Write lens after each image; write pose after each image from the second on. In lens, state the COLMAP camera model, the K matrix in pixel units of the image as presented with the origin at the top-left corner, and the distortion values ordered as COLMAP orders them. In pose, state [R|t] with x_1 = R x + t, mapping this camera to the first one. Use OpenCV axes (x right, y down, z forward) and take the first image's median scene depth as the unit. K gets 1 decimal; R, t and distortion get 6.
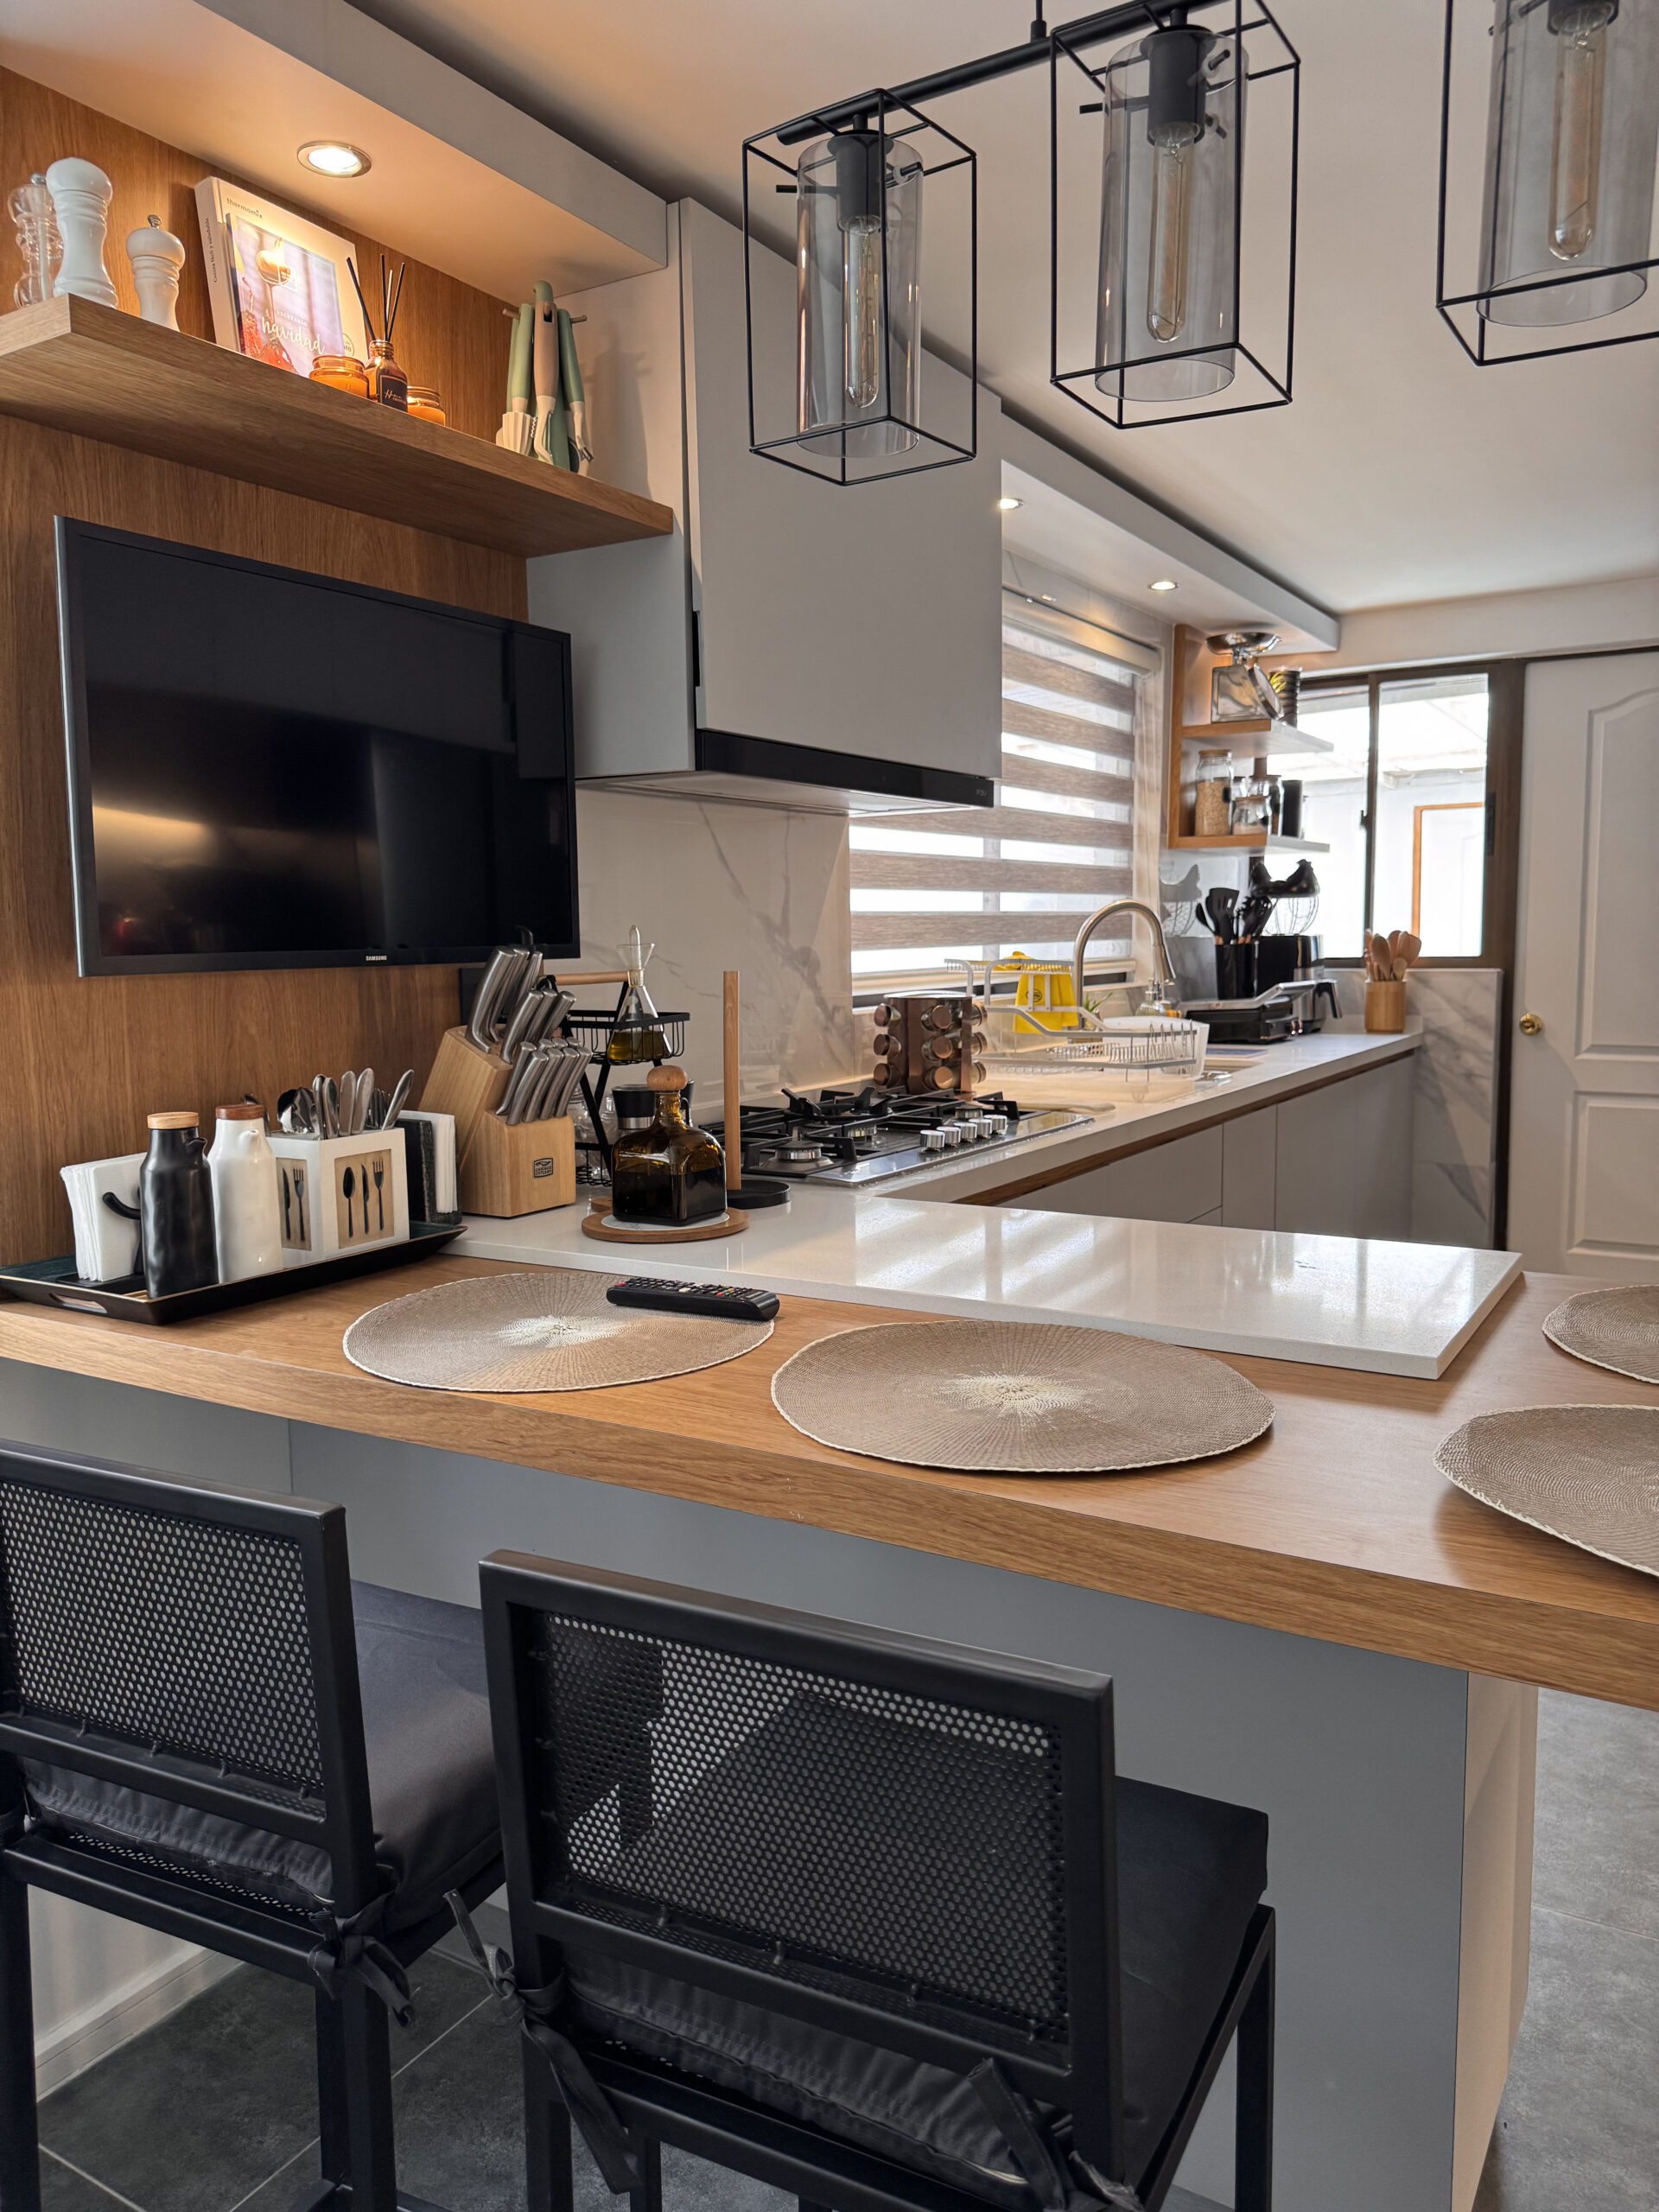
lens RADIAL K [[1559.3, 0, 829.5], [0, 1559.3, 1106.0], [0, 0, 1]] dist [0.000751, -0.000233]
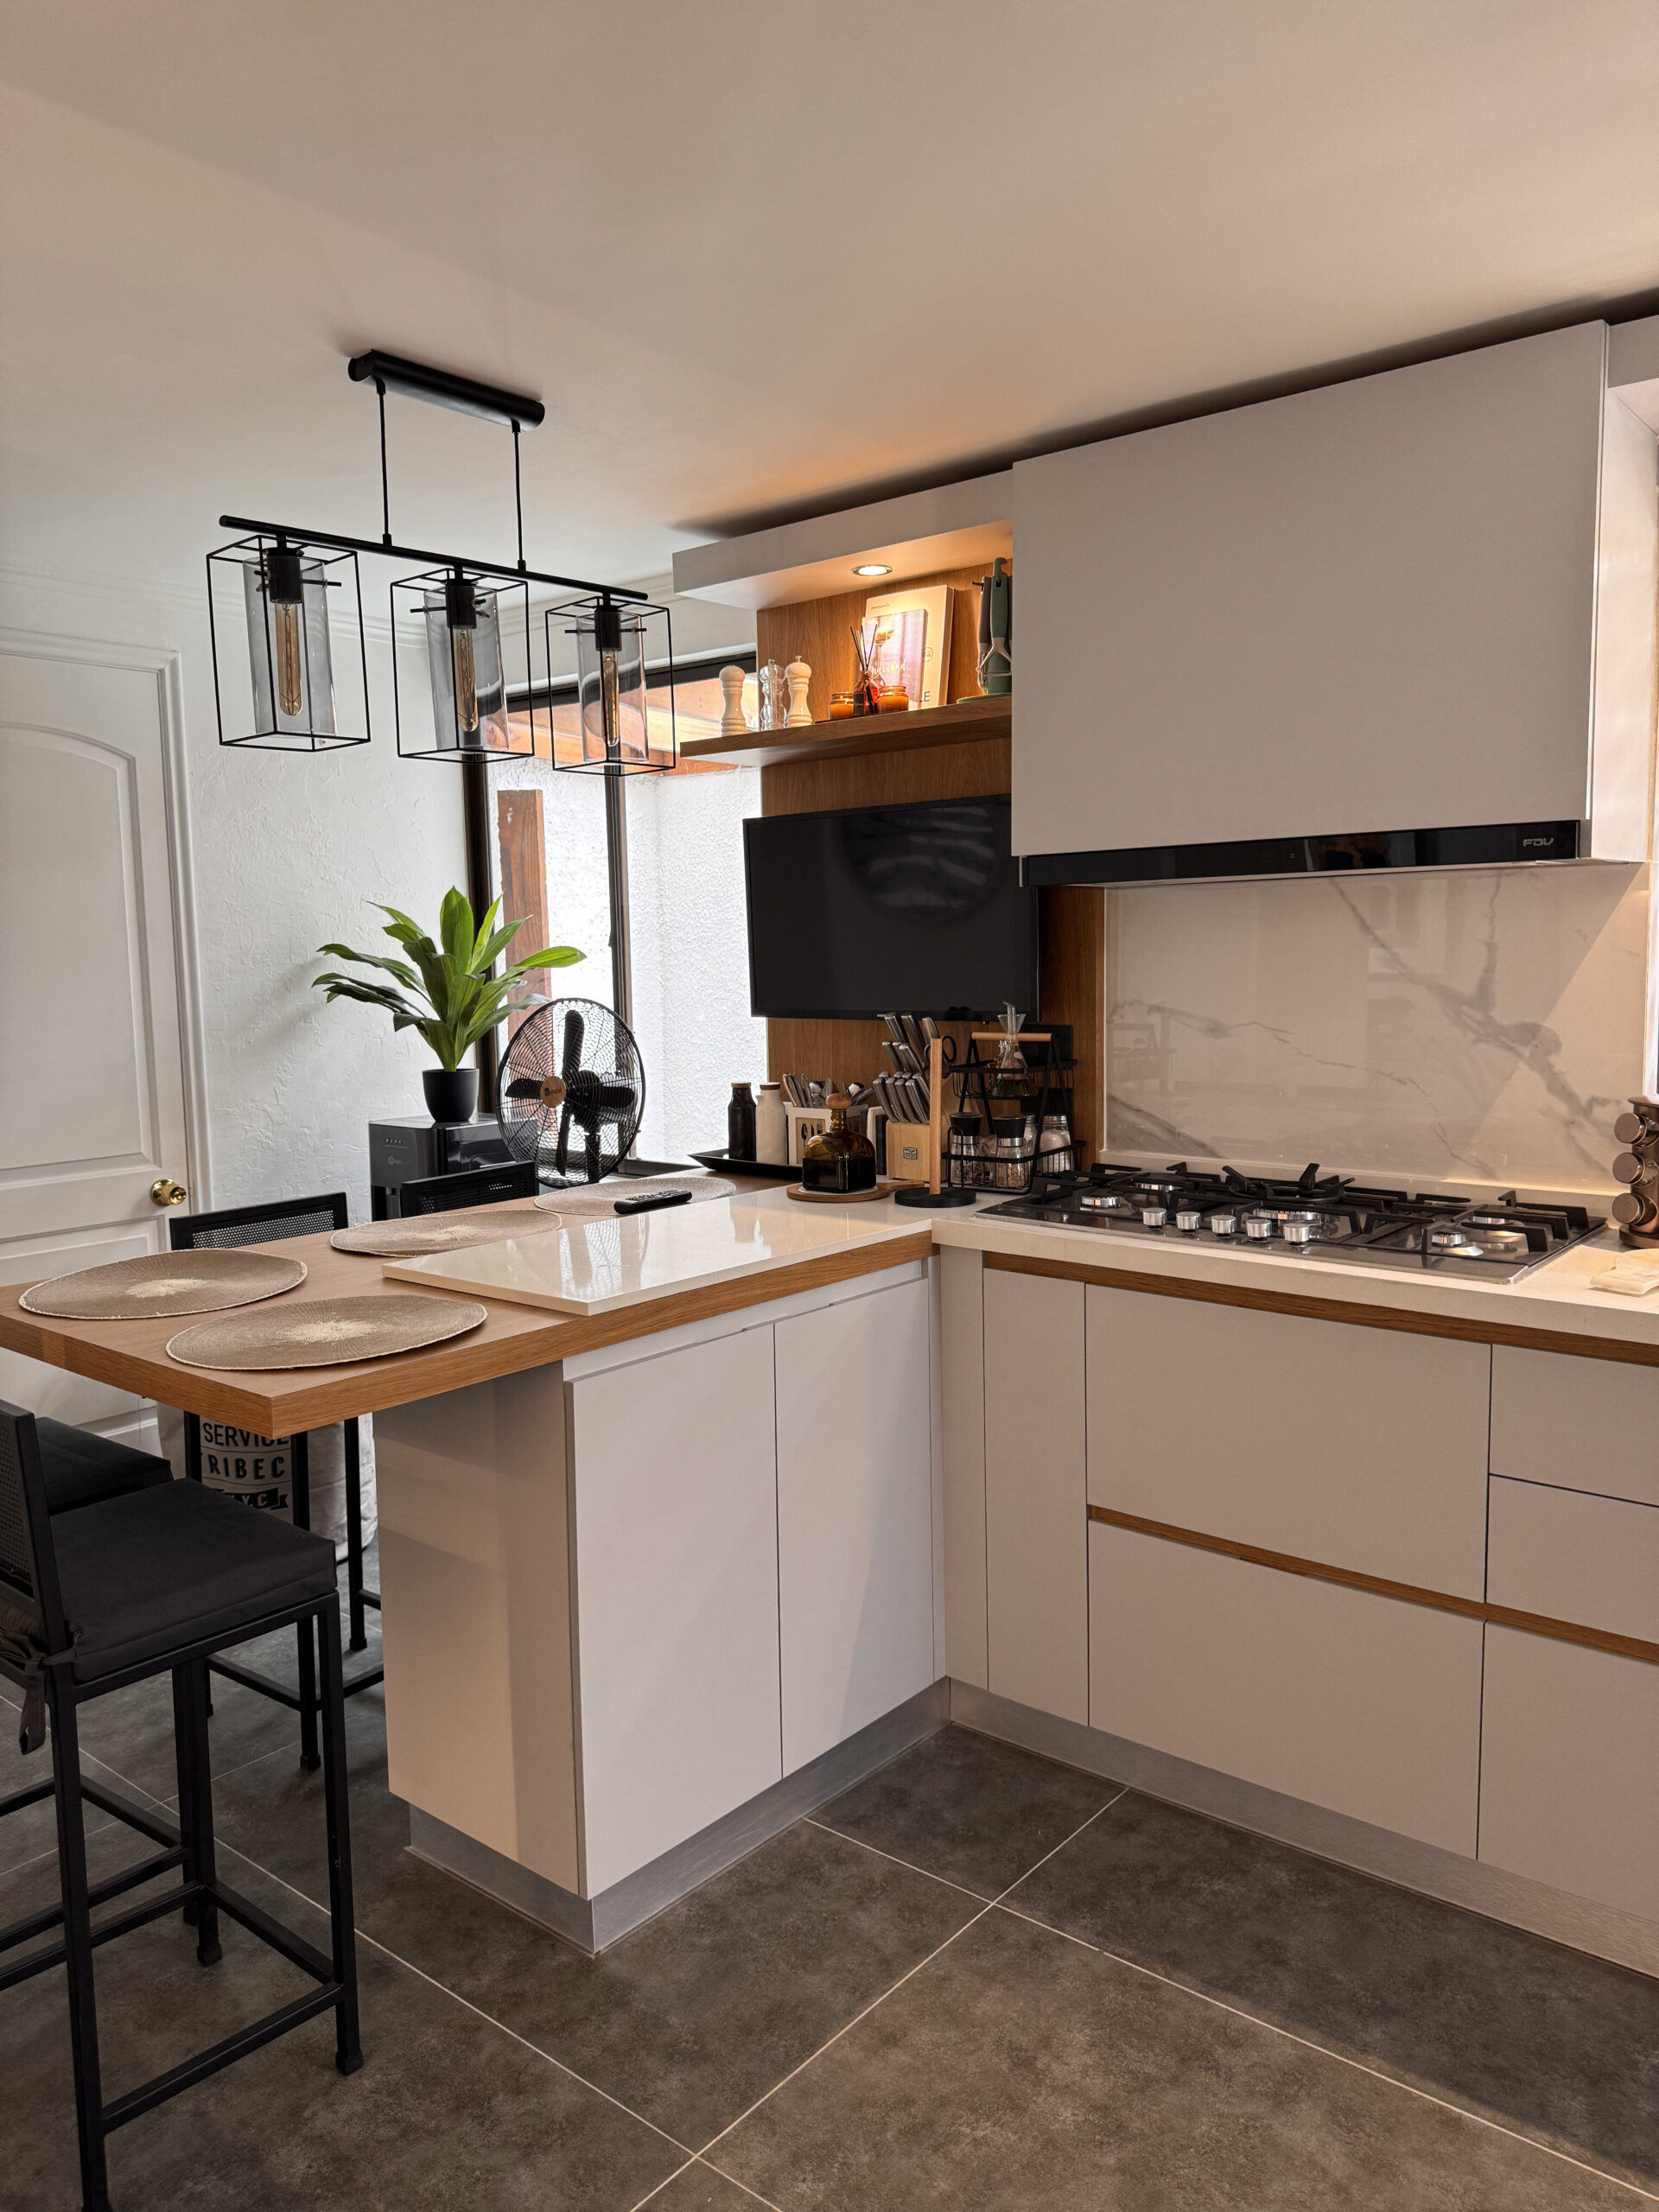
lens RADIAL K [[1559.3, 0, 829.5], [0, 1559.3, 1106.0], [0, 0, 1]] dist [0.000751, -0.000233]
pose [[-0.156639, 0.118637, -0.980505, 1.358117], [-0.088492, 0.987081, 0.133569, -0.209342], [0.983684, 0.107689, -0.144117, 1.137945]]
